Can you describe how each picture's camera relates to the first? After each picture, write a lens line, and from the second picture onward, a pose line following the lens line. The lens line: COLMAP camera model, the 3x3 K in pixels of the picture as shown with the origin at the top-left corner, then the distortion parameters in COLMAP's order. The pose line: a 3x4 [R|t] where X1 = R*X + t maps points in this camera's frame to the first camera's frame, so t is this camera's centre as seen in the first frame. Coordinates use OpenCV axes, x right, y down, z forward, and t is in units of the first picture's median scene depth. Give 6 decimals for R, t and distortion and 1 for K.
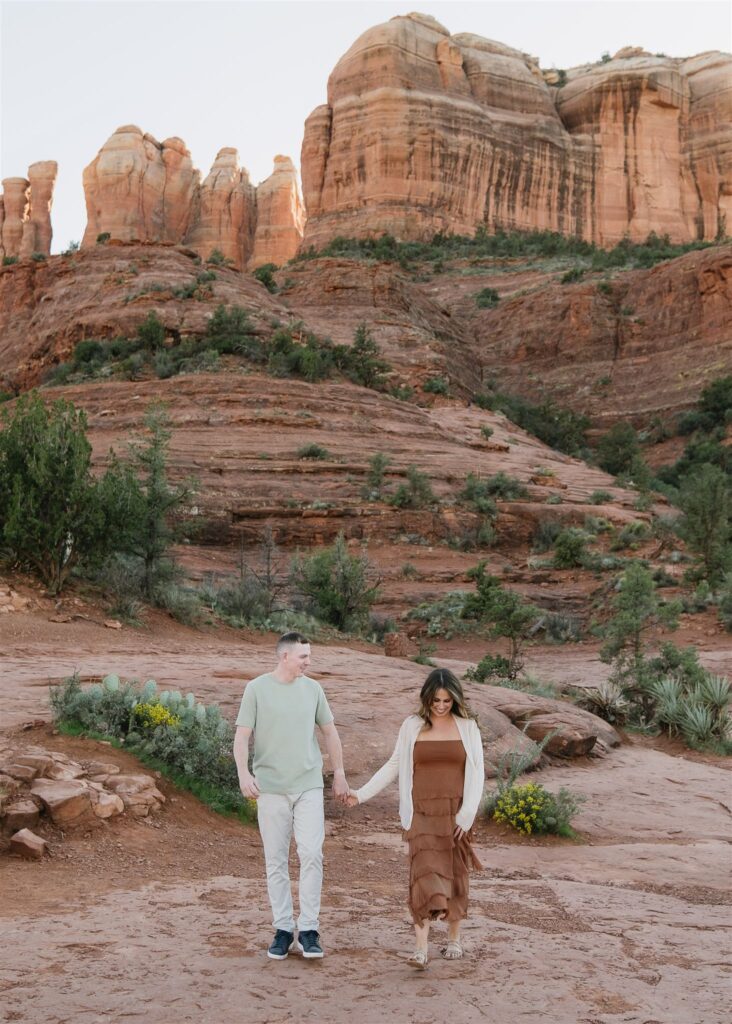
lens RADIAL K [[1137.2, 0, 398.2], [0, 1137.2, 494.2], [0, 0, 1]] dist [-0.006830, 0.000000]
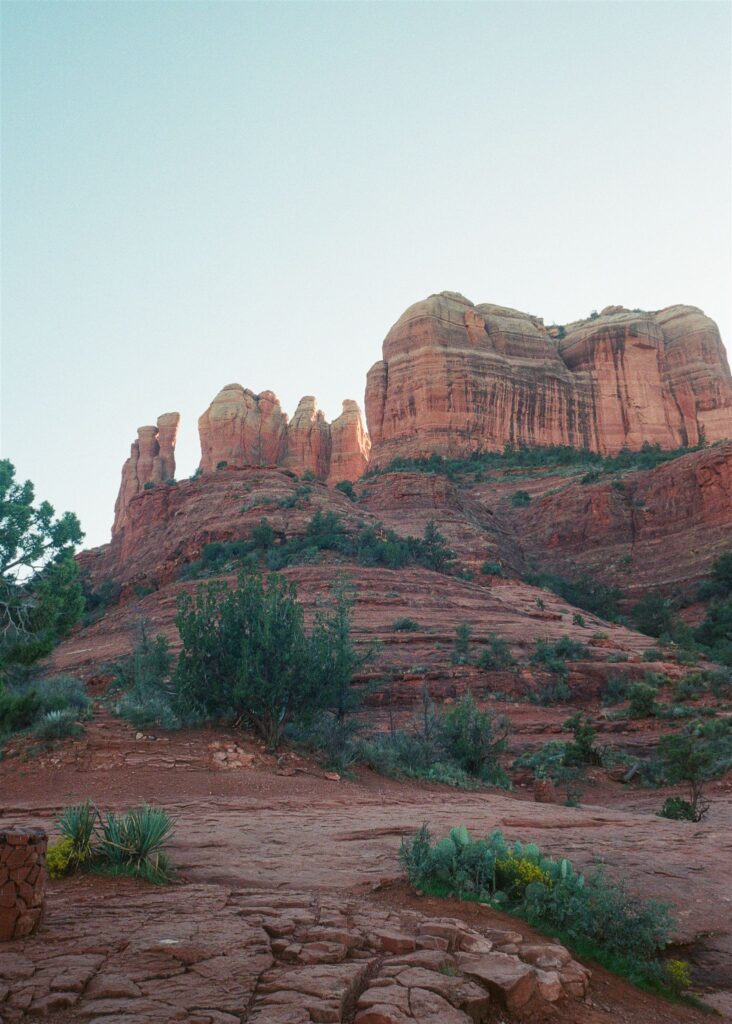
lens RADIAL K [[843.4, 0, 307.6], [0, 843.4, 483.6], [0, 0, 1]] dist [0.022417, -0.026566]
pose [[0.997737, -0.046373, -0.048686, -0.120987], [0.034495, 0.974582, -0.221360, 0.010629], [0.057714, 0.219179, 0.973976, 0.081645]]
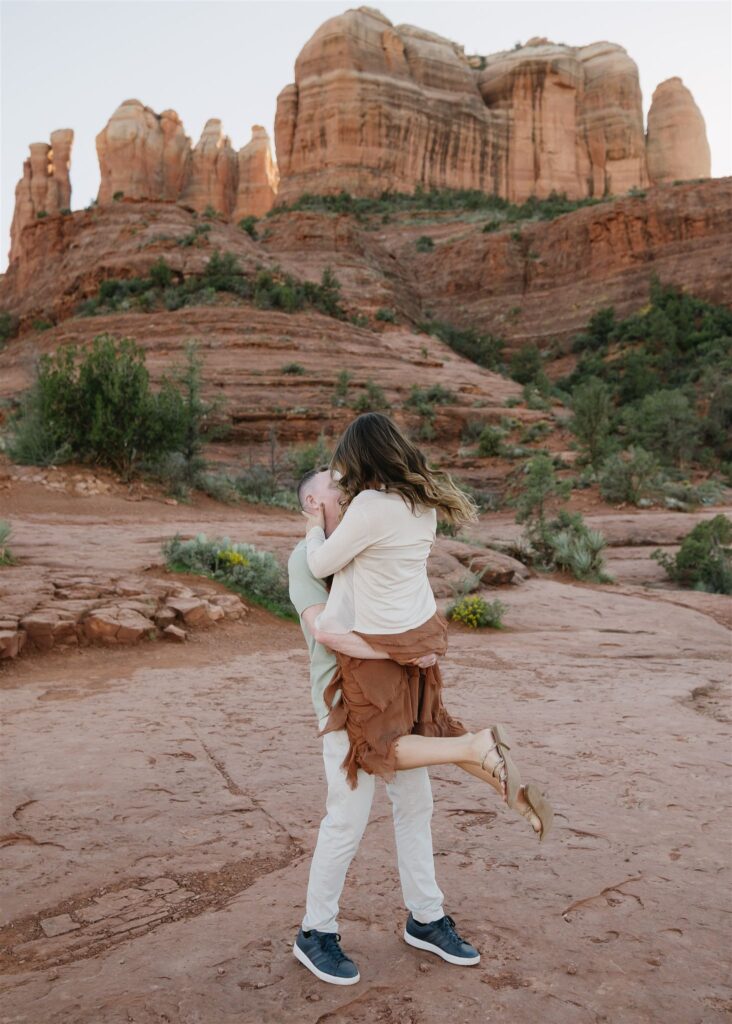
lens RADIAL K [[965.5, 0, 390.0], [0, 965.5, 497.5], [0, 0, 1]] dist [-0.000486, 0.000000]
pose [[0.998379, -0.014512, 0.055035, -0.025538], [0.008421, 0.993968, 0.109350, -0.010405], [-0.056290, -0.108710, 0.992479, -0.106892]]
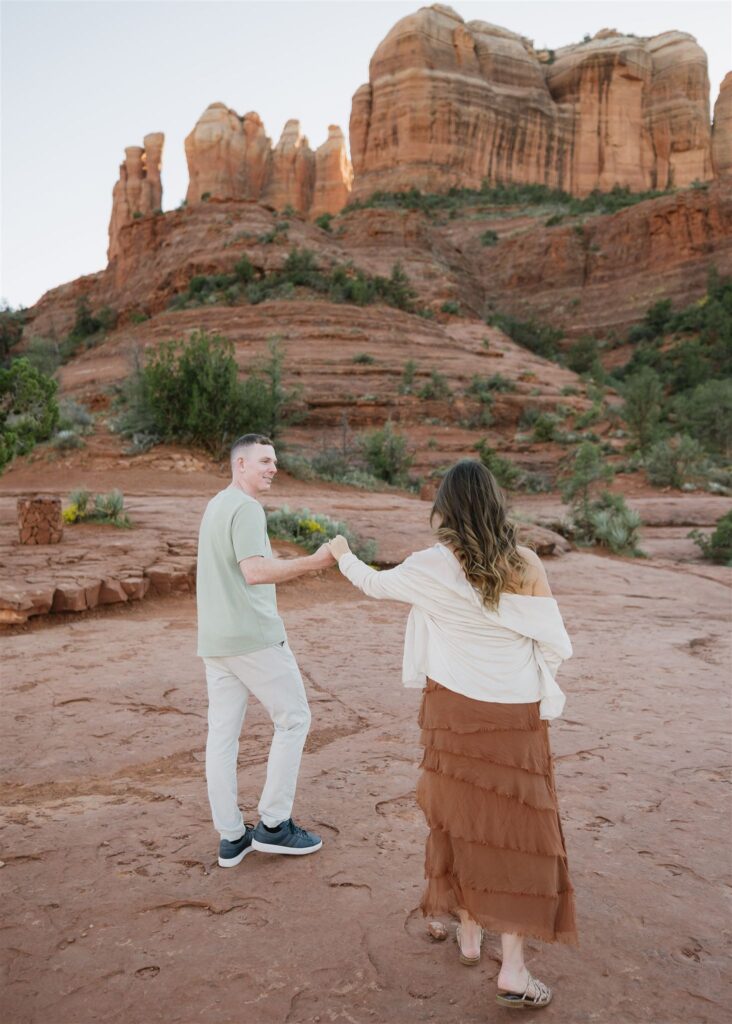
lens RADIAL K [[932.0, 0, 362.1], [0, 932.0, 558.3], [0, 0, 1]] dist [-0.003941, 0.024094]
pose [[0.999037, 0.003876, -0.043709, -0.023811], [0.004579, 0.981445, 0.191687, -0.015090], [0.043641, -0.191702, 0.980482, -0.167994]]
